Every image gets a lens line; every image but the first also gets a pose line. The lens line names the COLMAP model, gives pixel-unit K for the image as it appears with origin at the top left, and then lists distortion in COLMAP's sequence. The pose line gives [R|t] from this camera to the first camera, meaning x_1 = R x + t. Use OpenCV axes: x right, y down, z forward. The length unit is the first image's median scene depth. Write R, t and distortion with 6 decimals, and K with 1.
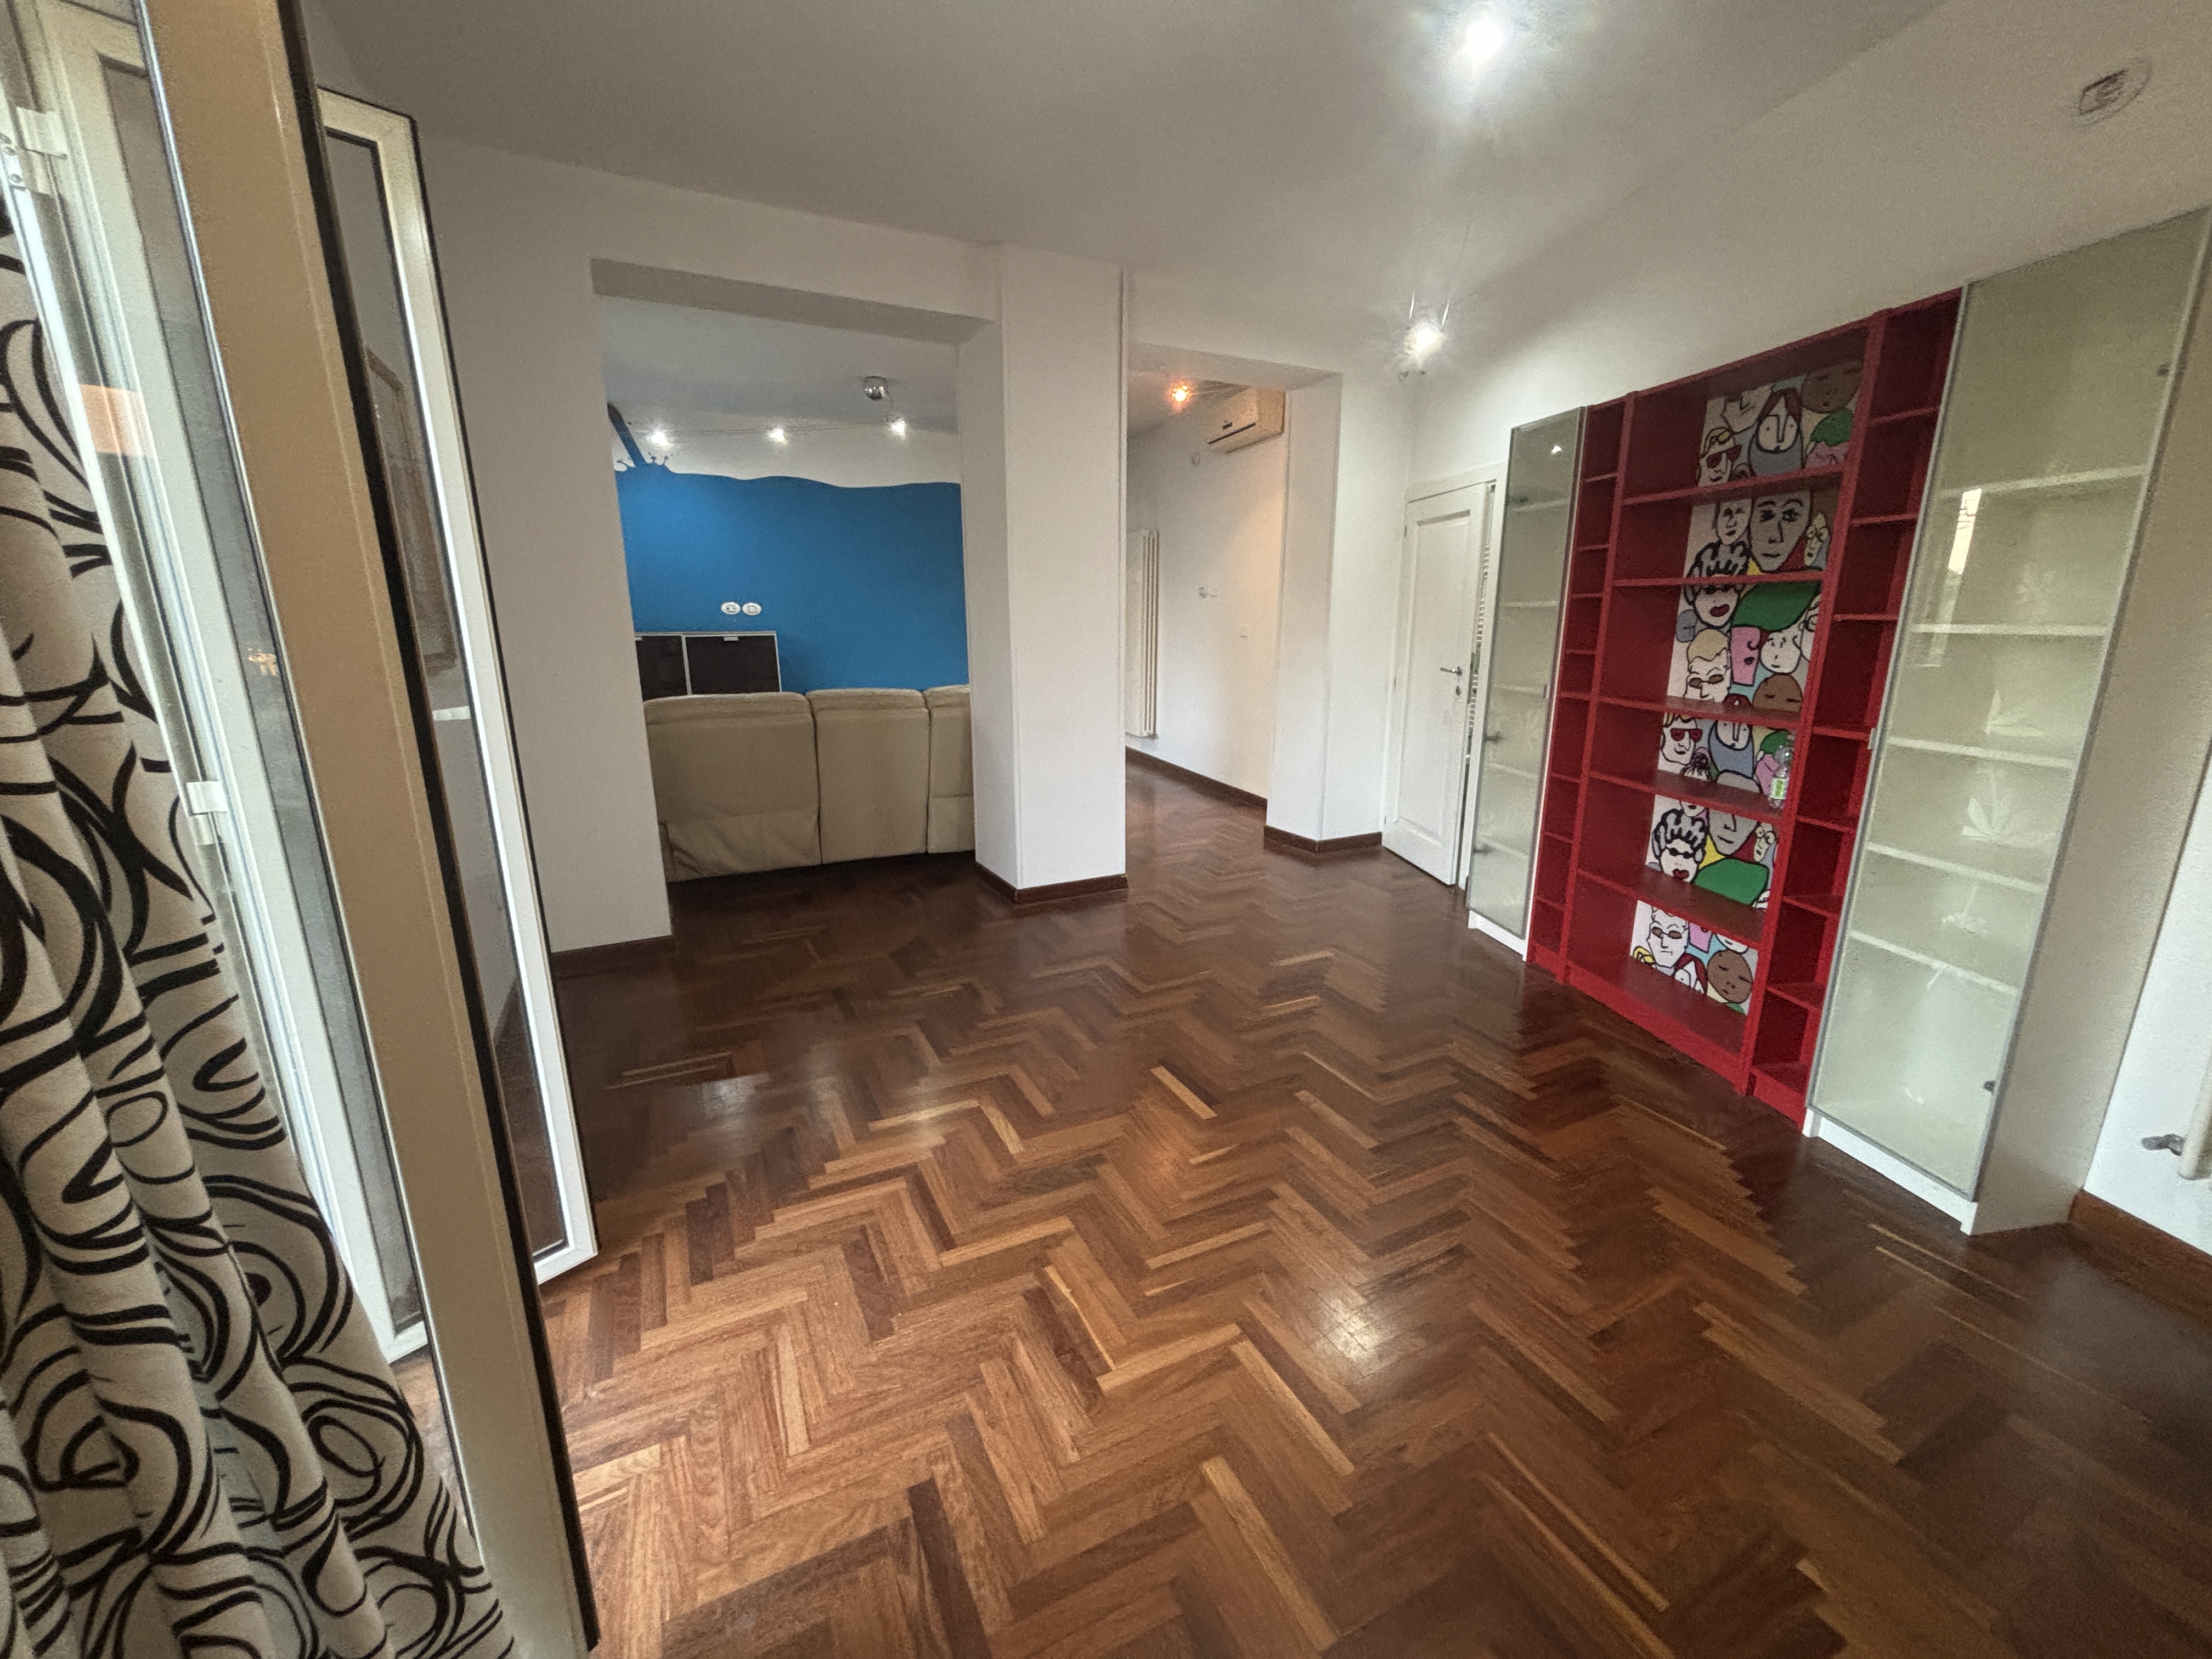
lens RADIAL K [[894.7, 0, 1105.7], [0, 894.7, 824.8], [0, 0, 1]] dist [0.000654, 0.001405]
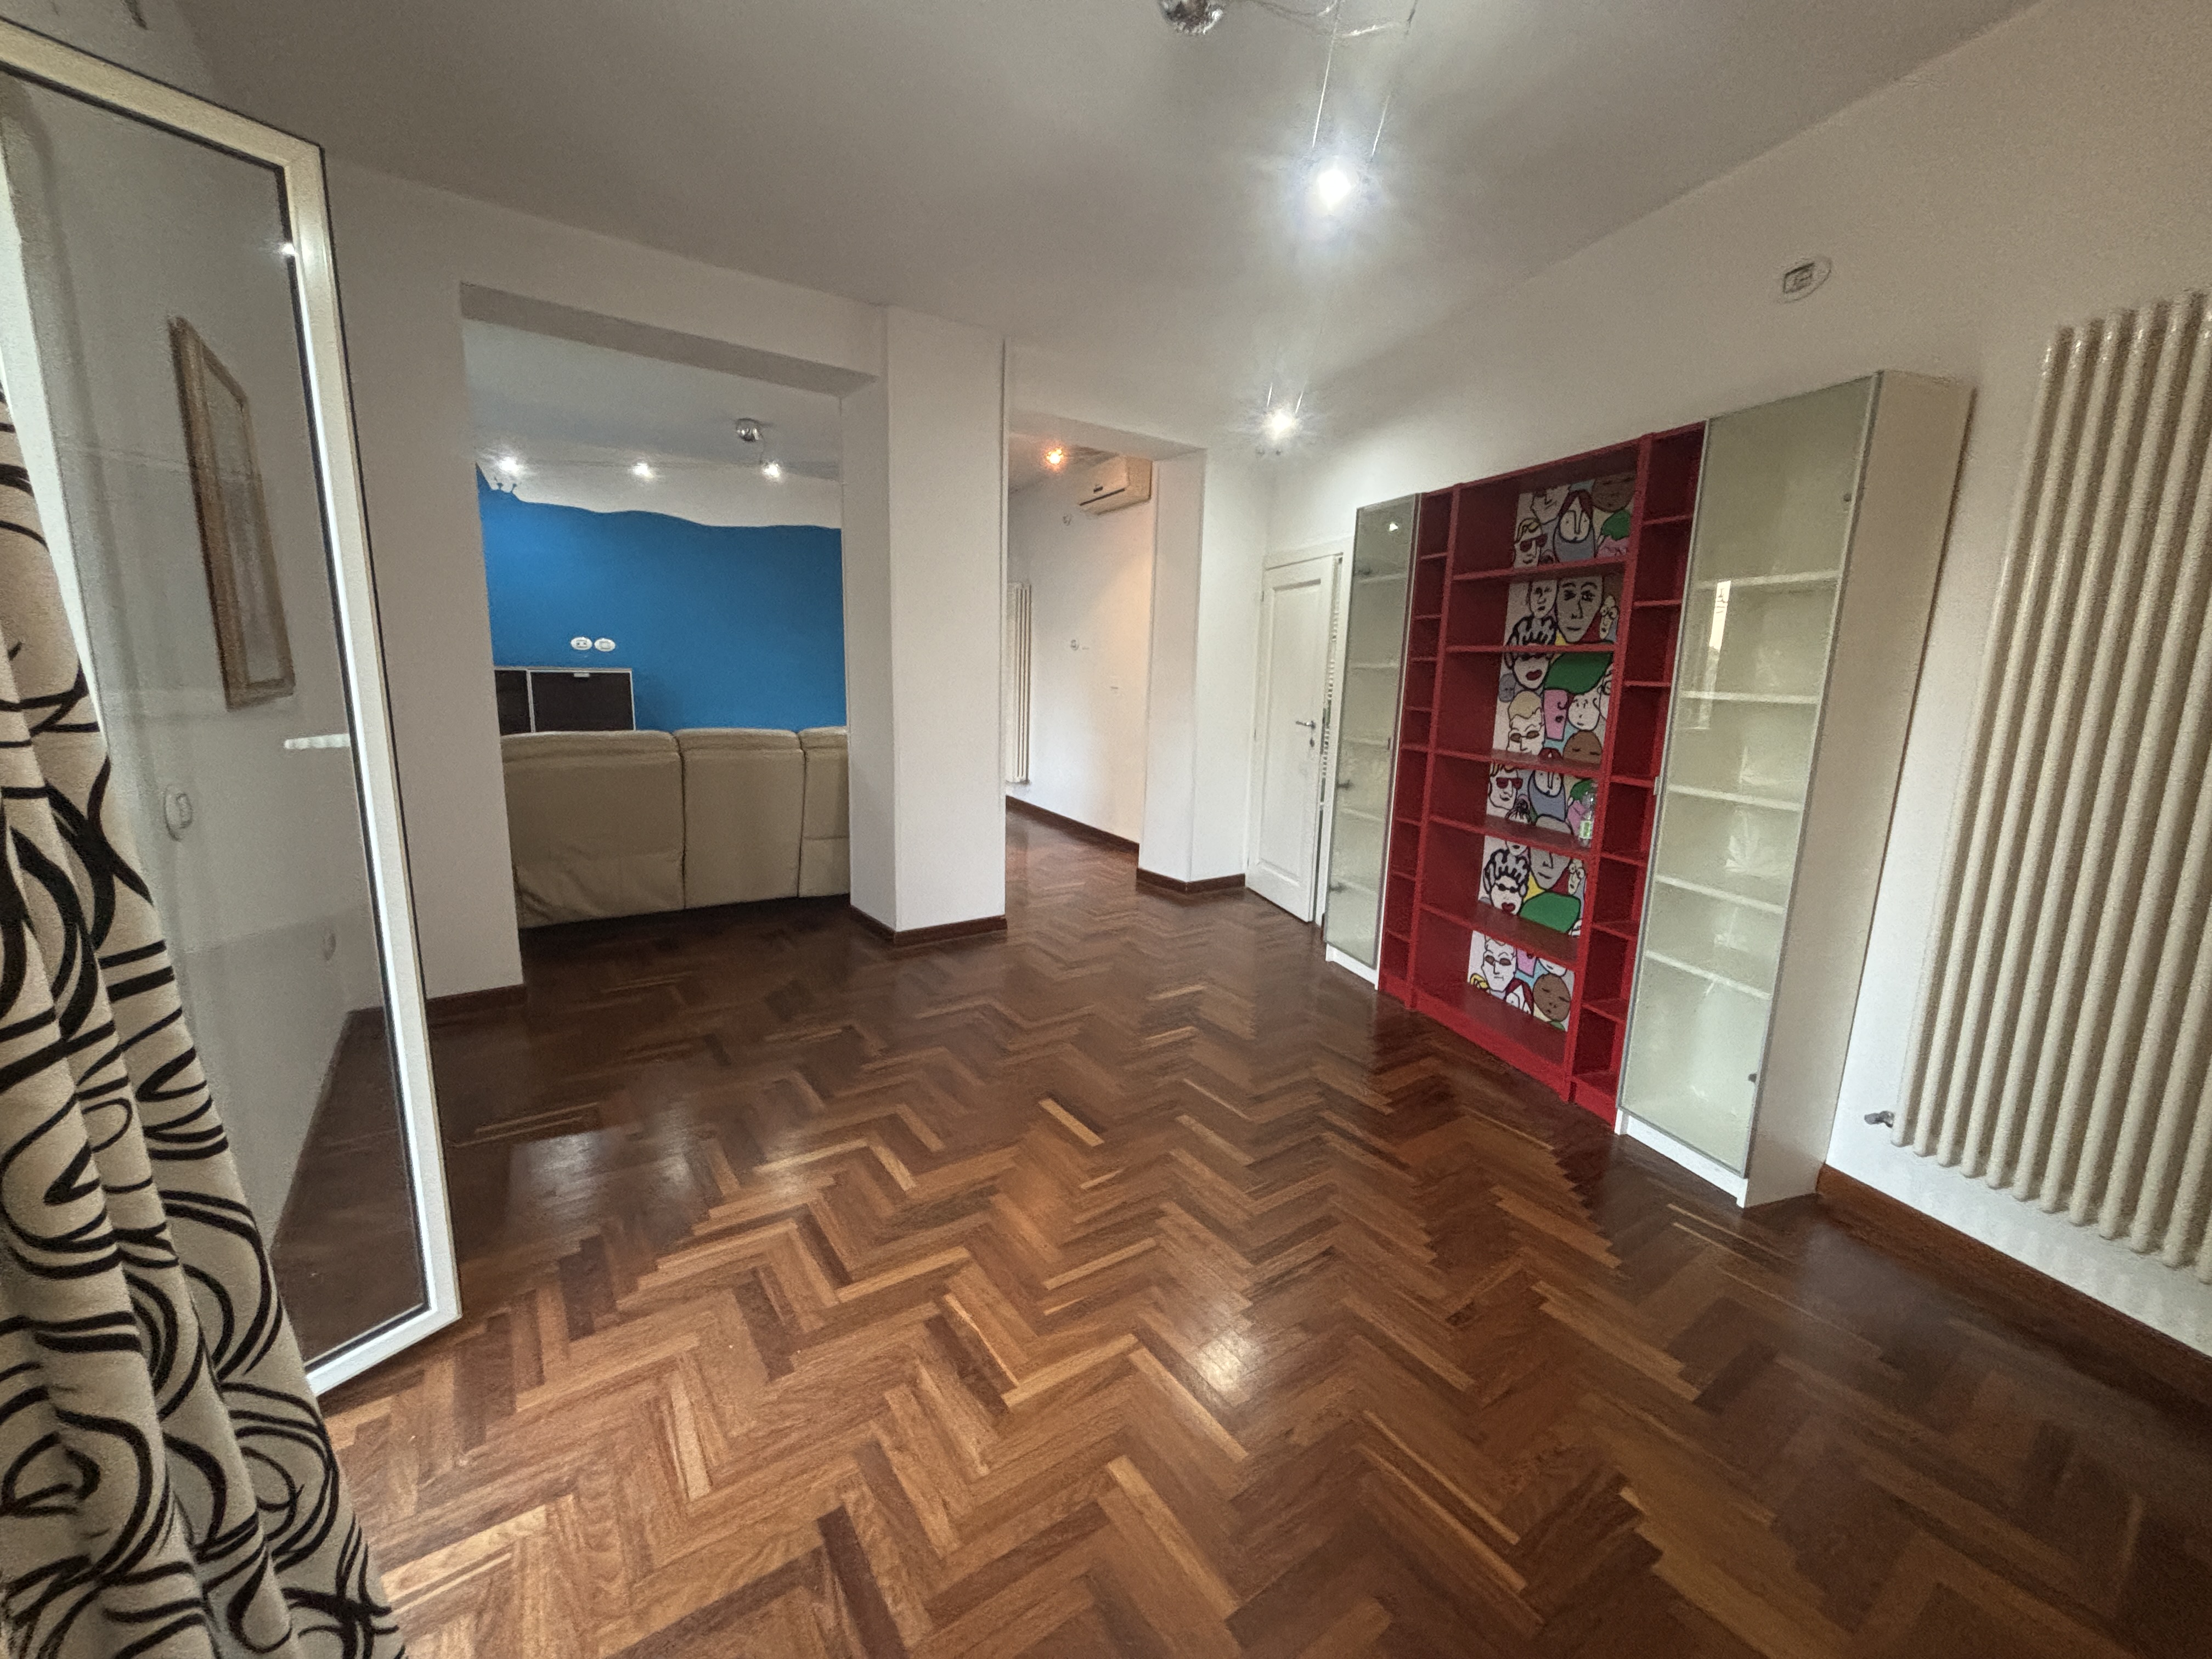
lens RADIAL K [[894.7, 0, 1105.4], [0, 894.7, 825.3], [0, 0, 1]] dist [0.000654, 0.001405]
pose [[0.988489, 0.003785, 0.151248, -0.040033], [0.004314, 0.998575, -0.053185, 0.015793], [-0.151234, 0.053225, 0.987064, -0.052865]]
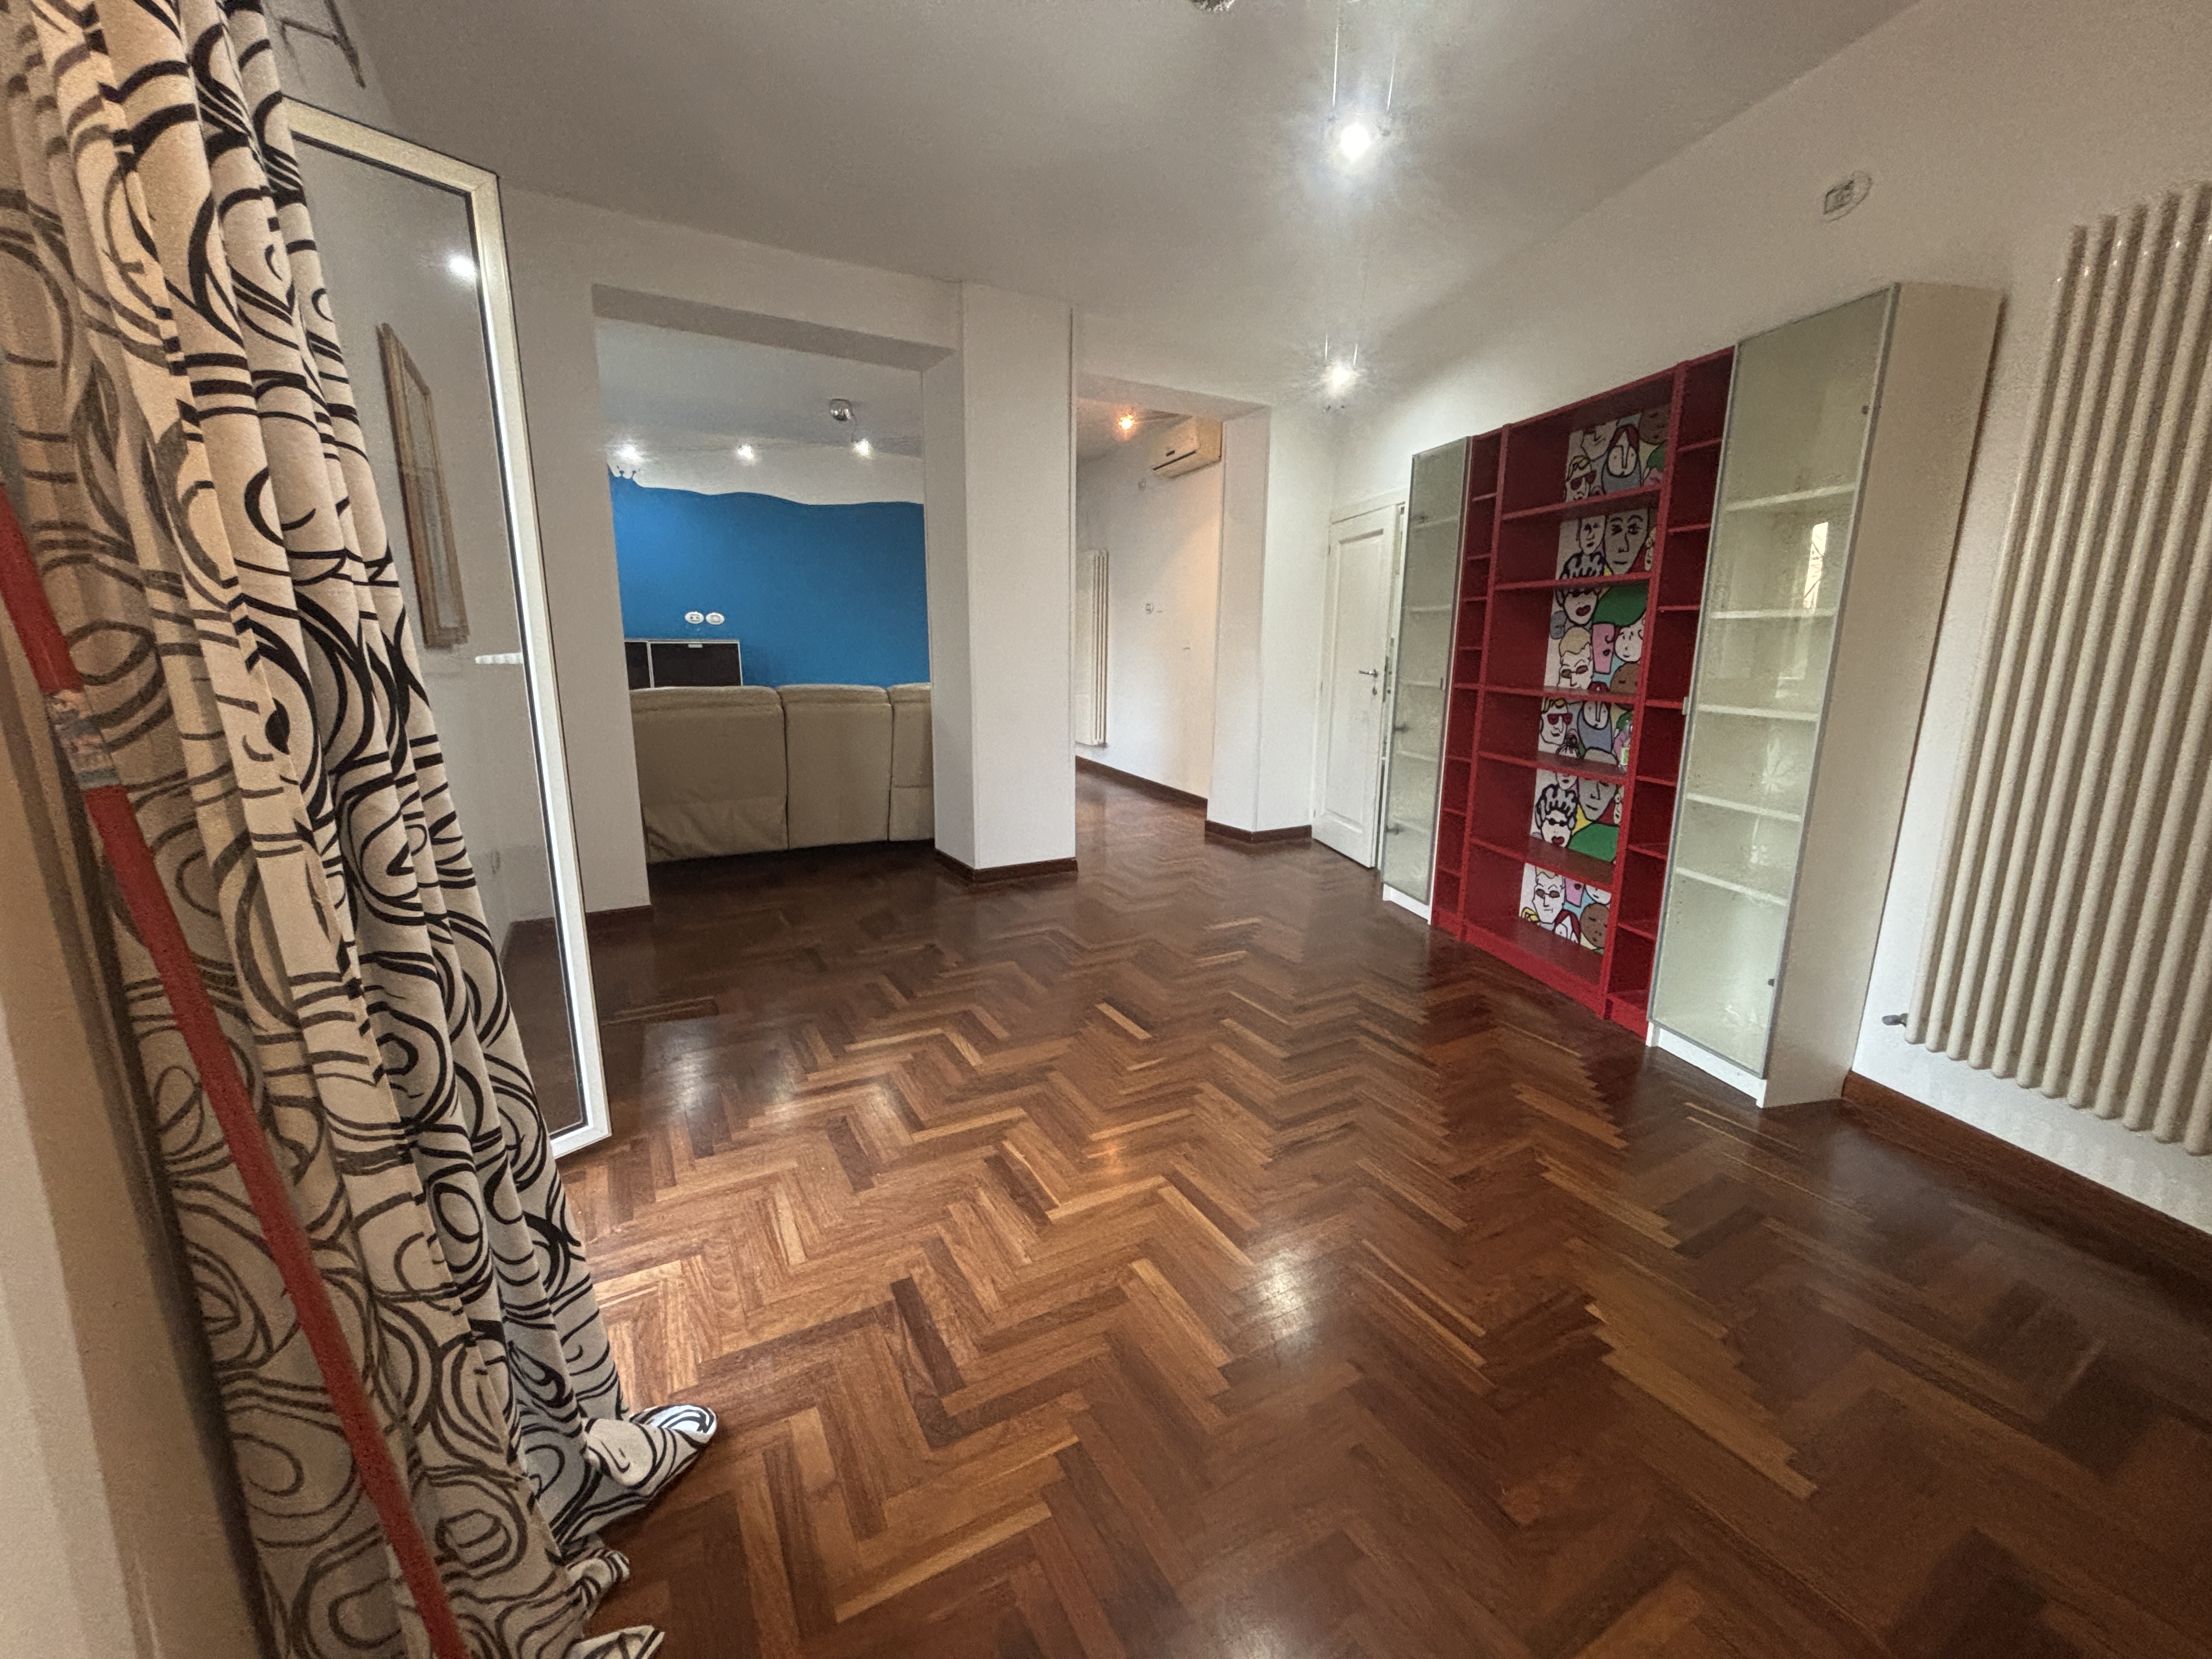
lens RADIAL K [[894.7, 0, 1104.6], [0, 894.7, 825.0], [0, 0, 1]] dist [0.000654, 0.001405]
pose [[0.998705, 0.000950, 0.050858, 0.005737], [0.000607, 0.999532, -0.030585, 0.106264], [-0.050864, 0.030577, 0.998237, -0.177169]]
